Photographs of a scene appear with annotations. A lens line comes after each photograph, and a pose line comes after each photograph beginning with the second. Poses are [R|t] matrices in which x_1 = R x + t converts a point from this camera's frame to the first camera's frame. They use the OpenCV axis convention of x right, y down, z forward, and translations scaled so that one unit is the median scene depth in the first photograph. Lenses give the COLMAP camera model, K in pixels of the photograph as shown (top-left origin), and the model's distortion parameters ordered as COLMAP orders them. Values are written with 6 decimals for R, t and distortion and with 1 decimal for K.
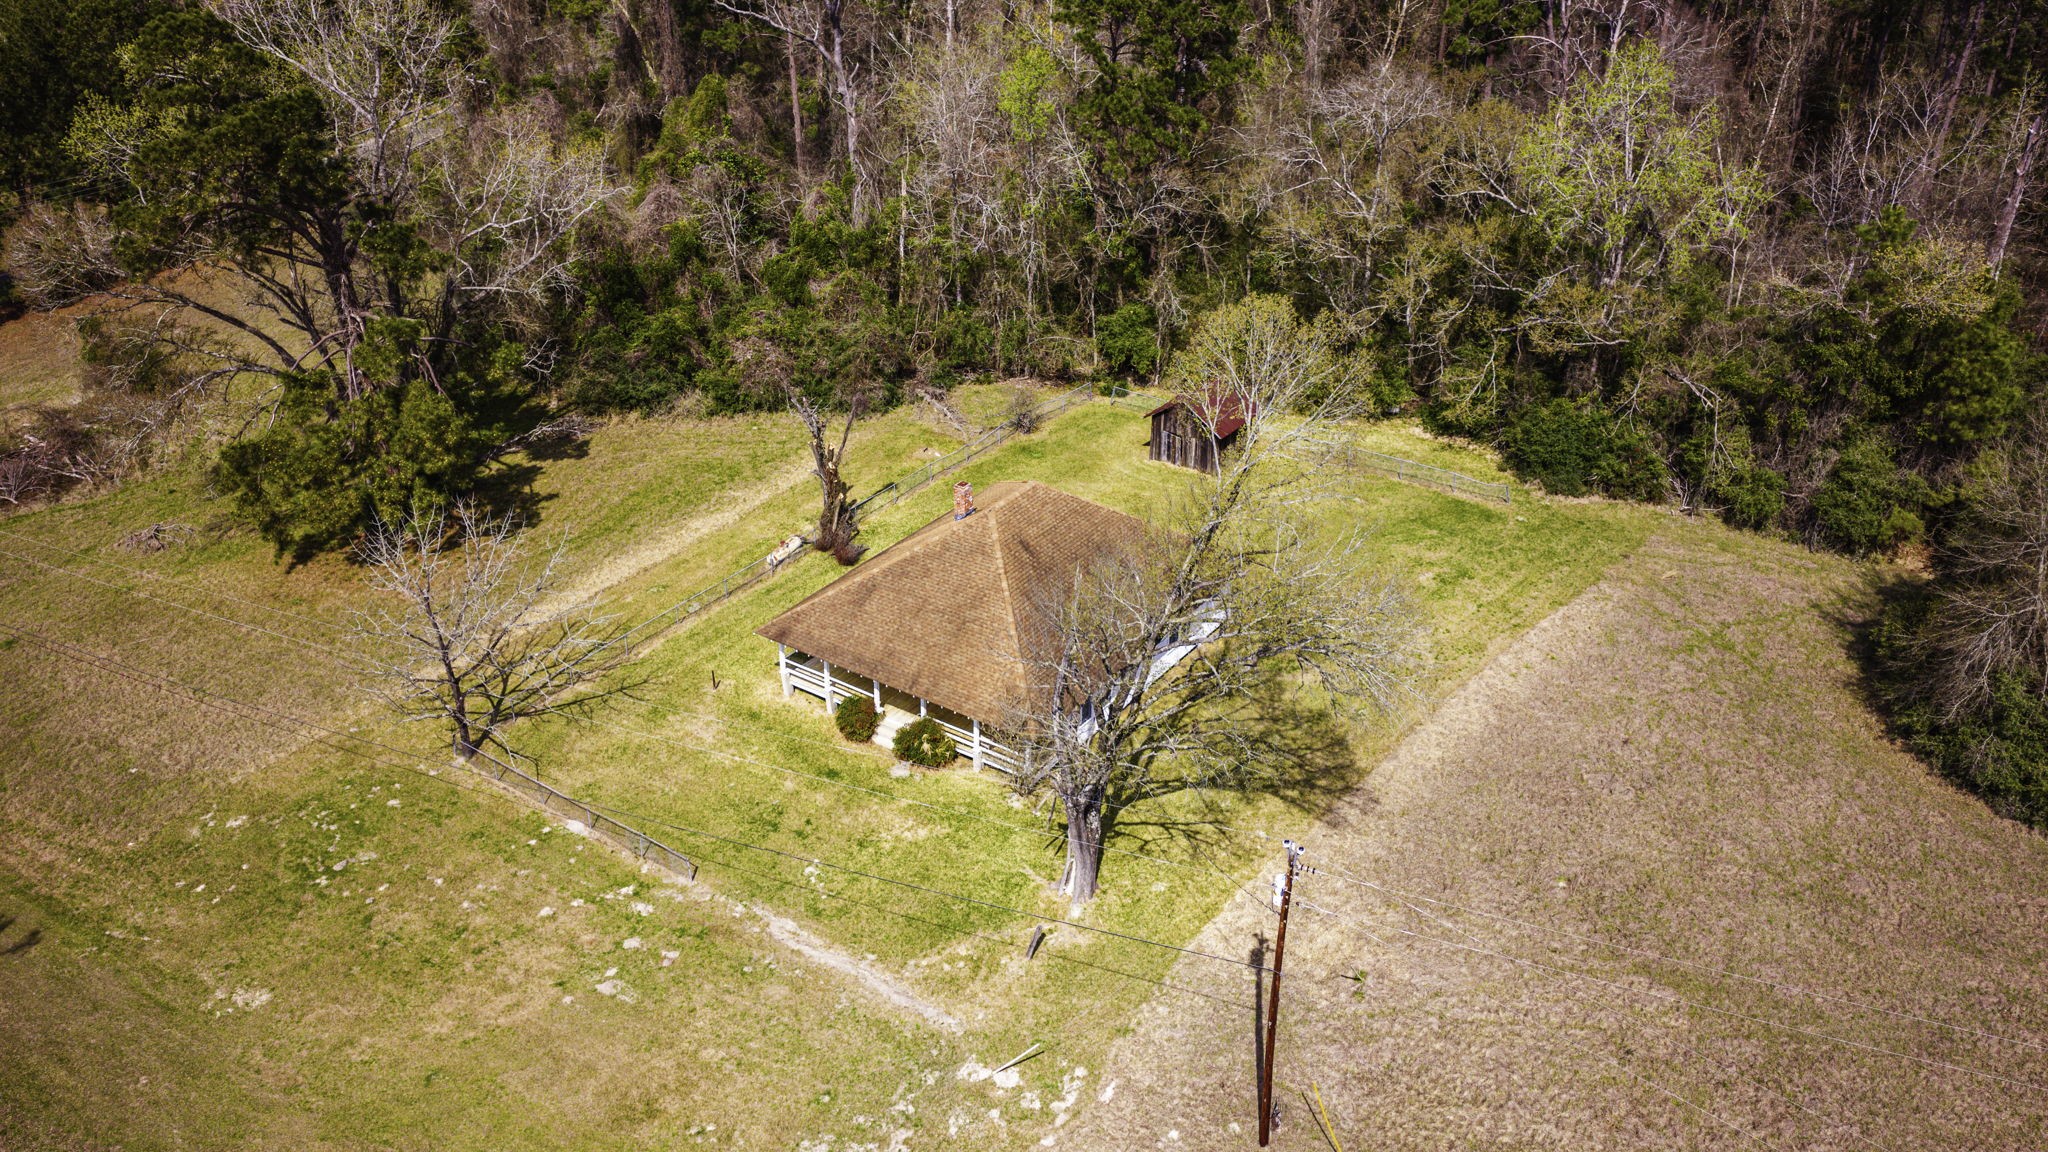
lens RADIAL K [[1516.3, 0, 1019.2], [0, 1516.3, 578.6], [0, 0, 1]] dist [-0.010990, -0.001941]
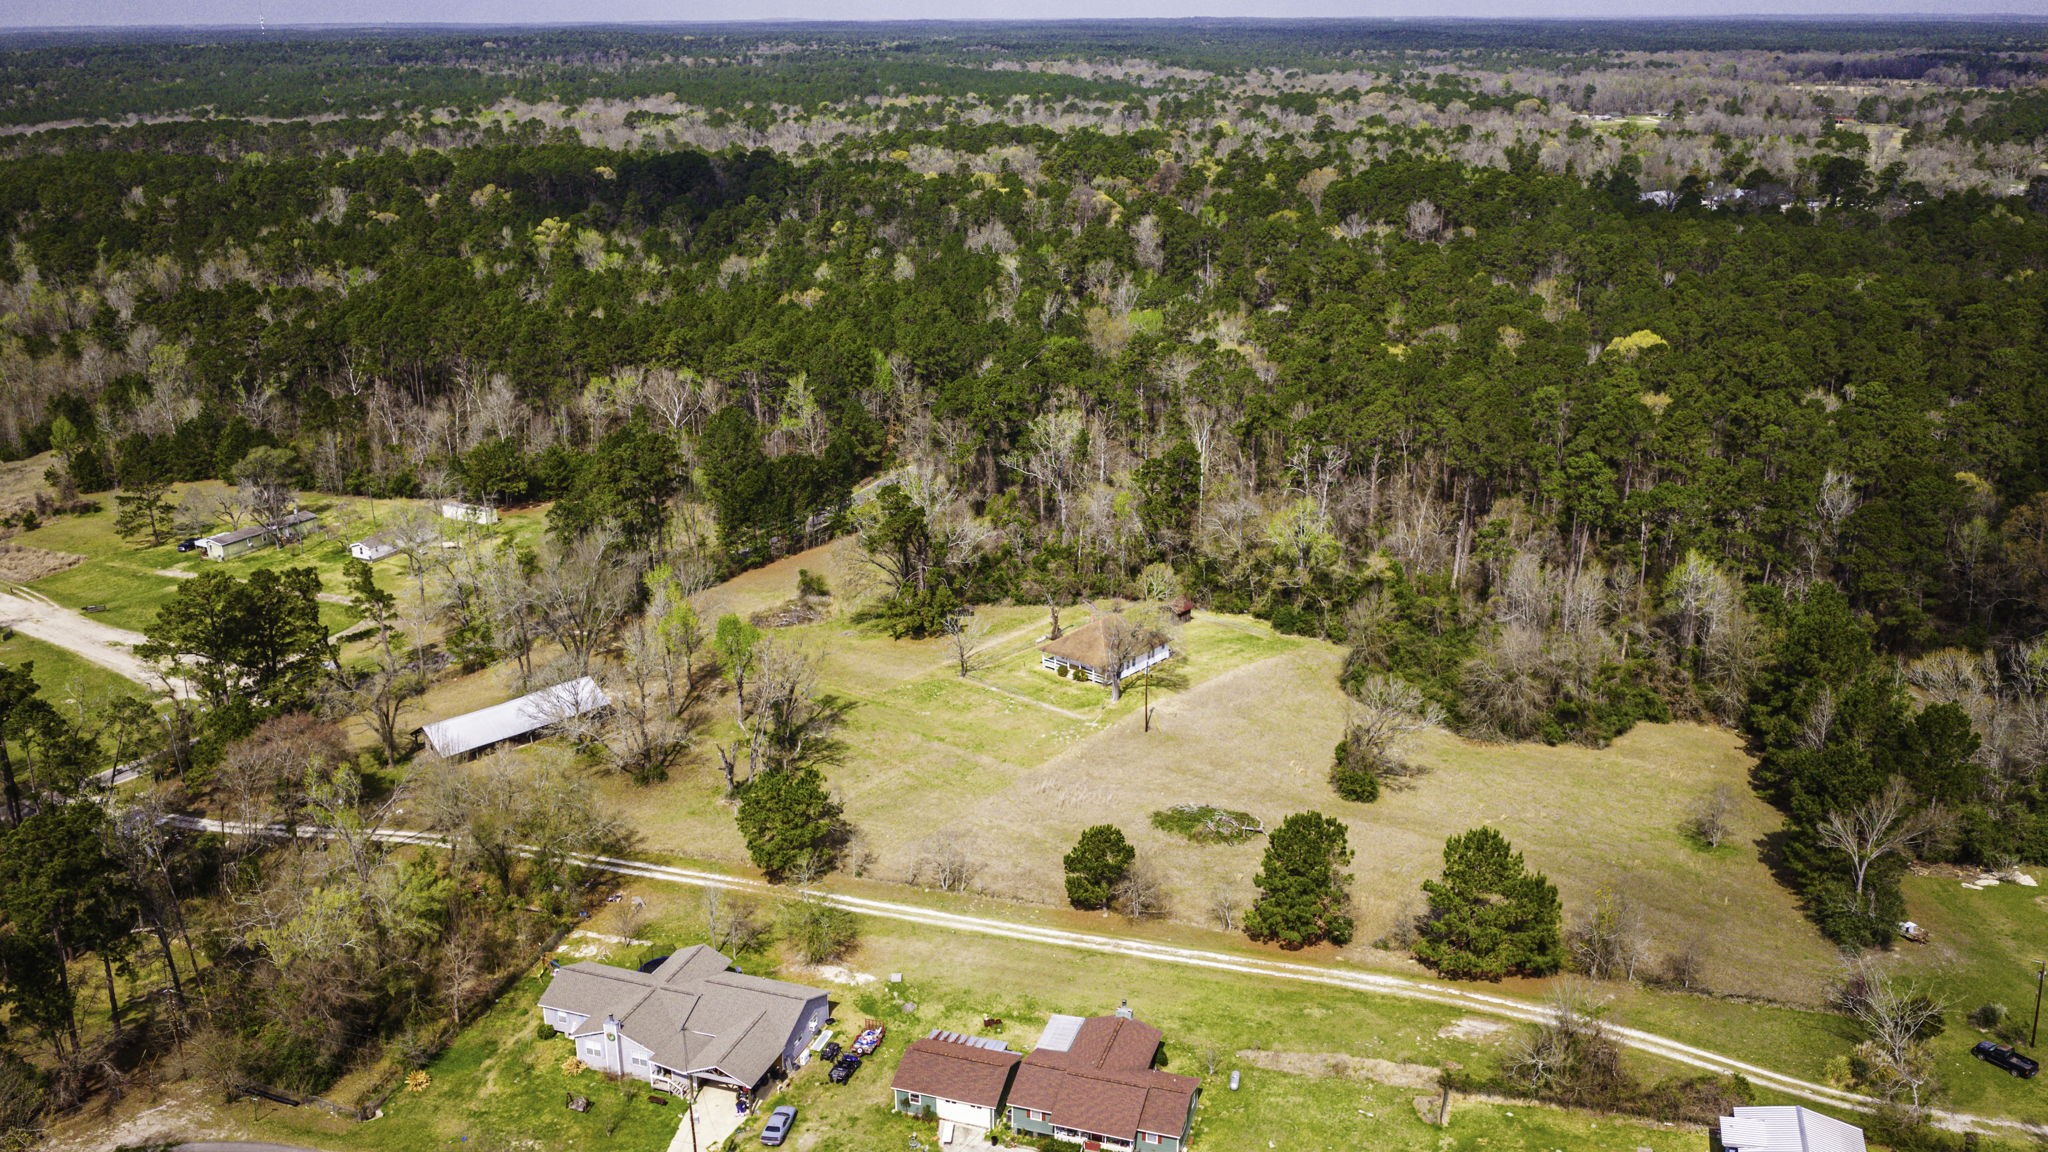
lens RADIAL K [[1516.3, 0, 1023.6], [0, 1516.3, 573.2], [0, 0, 1]] dist [-0.010990, -0.001941]
pose [[0.993388, 0.025722, -0.111888, 0.151158], [-0.047846, 0.978665, -0.199812, 0.429958], [0.104361, 0.203844, 0.973425, -1.943391]]
